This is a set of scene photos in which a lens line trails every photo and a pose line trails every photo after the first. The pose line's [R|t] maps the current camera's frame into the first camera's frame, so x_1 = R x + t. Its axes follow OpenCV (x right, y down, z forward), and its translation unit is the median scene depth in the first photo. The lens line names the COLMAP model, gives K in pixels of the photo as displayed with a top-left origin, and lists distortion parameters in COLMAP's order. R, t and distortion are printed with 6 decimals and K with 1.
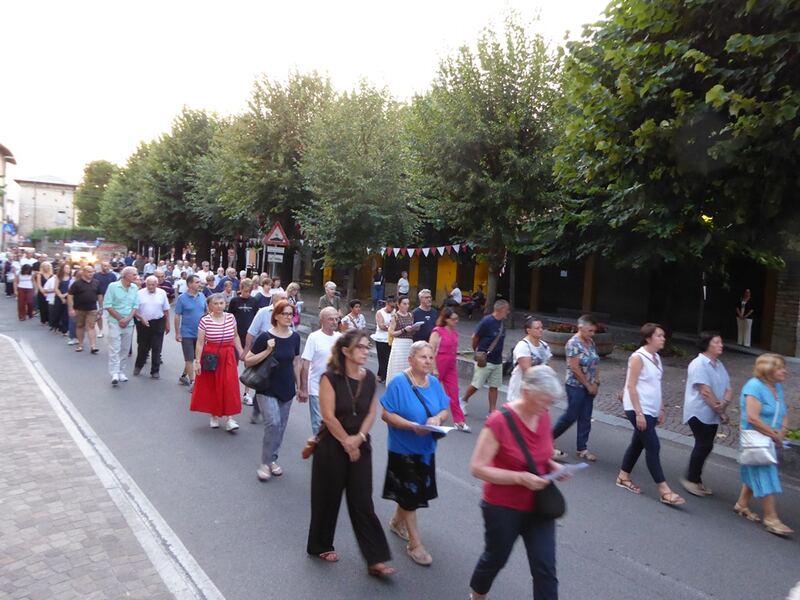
lens RADIAL K [[624.1, 0, 400.0], [0, 624.1, 300.0], [0, 0, 1]] dist [0.006745, -0.084196]
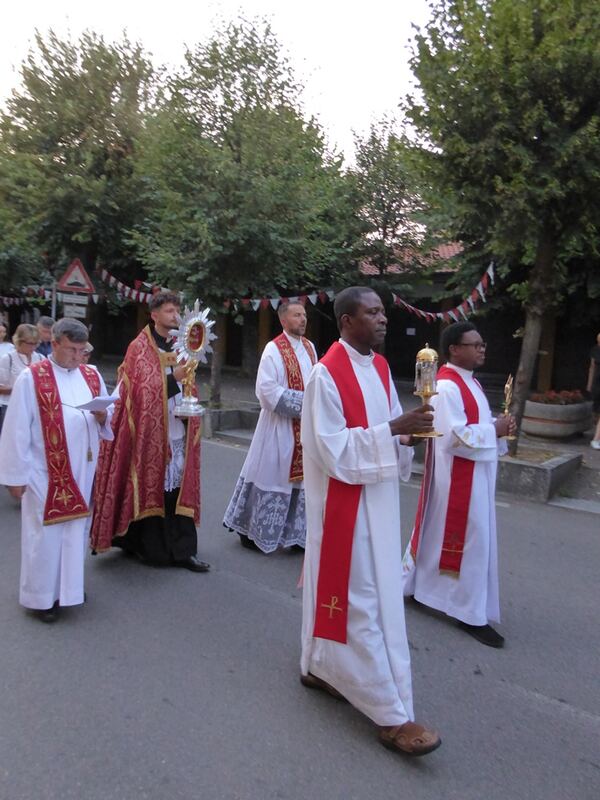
lens RADIAL K [[617.2, 0, 301.7], [0, 617.2, 414.3], [0, 0, 1]] dist [-0.053189, 0.034733]
pose [[0.965195, -0.042252, 0.258097, -0.135840], [0.022043, 0.996495, 0.080700, -0.001951], [-0.260602, -0.072202, 0.962743, 0.266198]]
